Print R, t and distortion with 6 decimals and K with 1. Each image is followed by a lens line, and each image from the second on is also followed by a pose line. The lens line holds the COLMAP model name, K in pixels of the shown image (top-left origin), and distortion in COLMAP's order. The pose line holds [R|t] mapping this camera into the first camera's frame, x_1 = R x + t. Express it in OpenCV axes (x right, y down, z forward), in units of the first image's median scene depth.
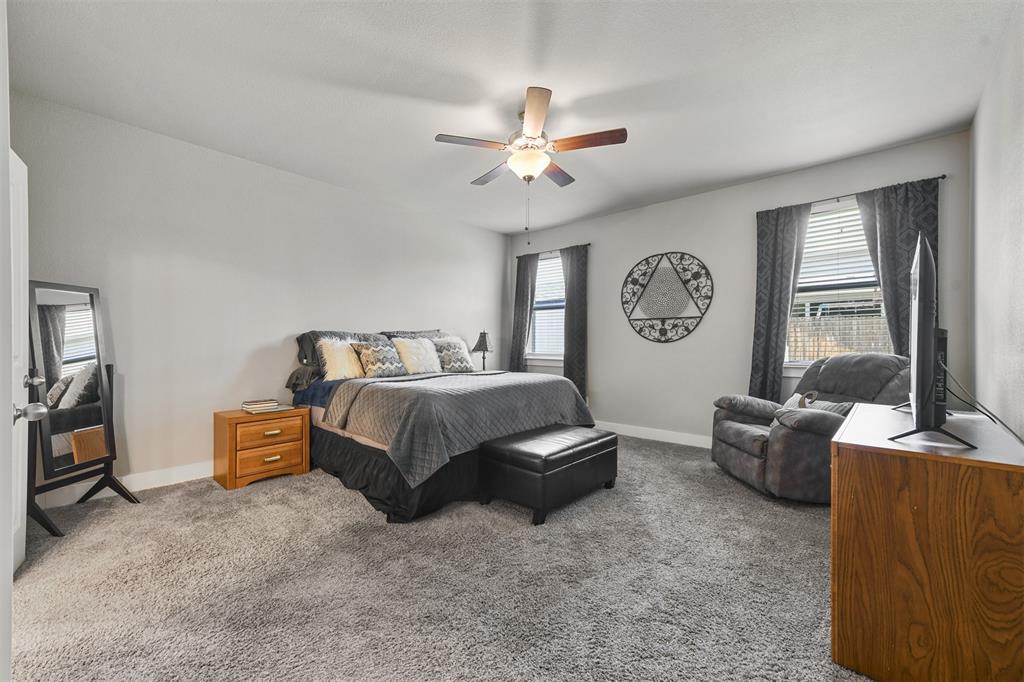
lens RADIAL K [[402.5, 0, 511.5], [0, 402.5, 341.9], [0, 0, 1]] dist [0.014423, -0.000189]
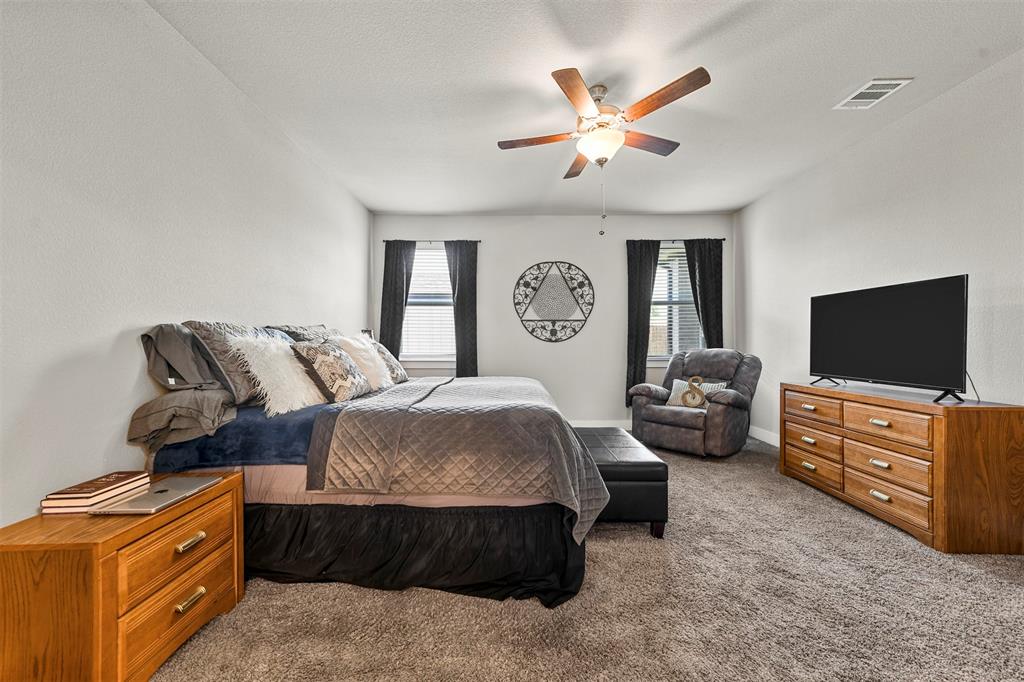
lens RADIAL K [[380.8, 0, 509.6], [0, 380.8, 341.9], [0, 0, 1]] dist [0.013897, -0.000112]
pose [[0.750217, -0.002961, 0.661186, -0.420295], [0.001555, 0.999995, 0.002714, -0.001582], [-0.661190, -0.001008, 0.750217, 0.302094]]
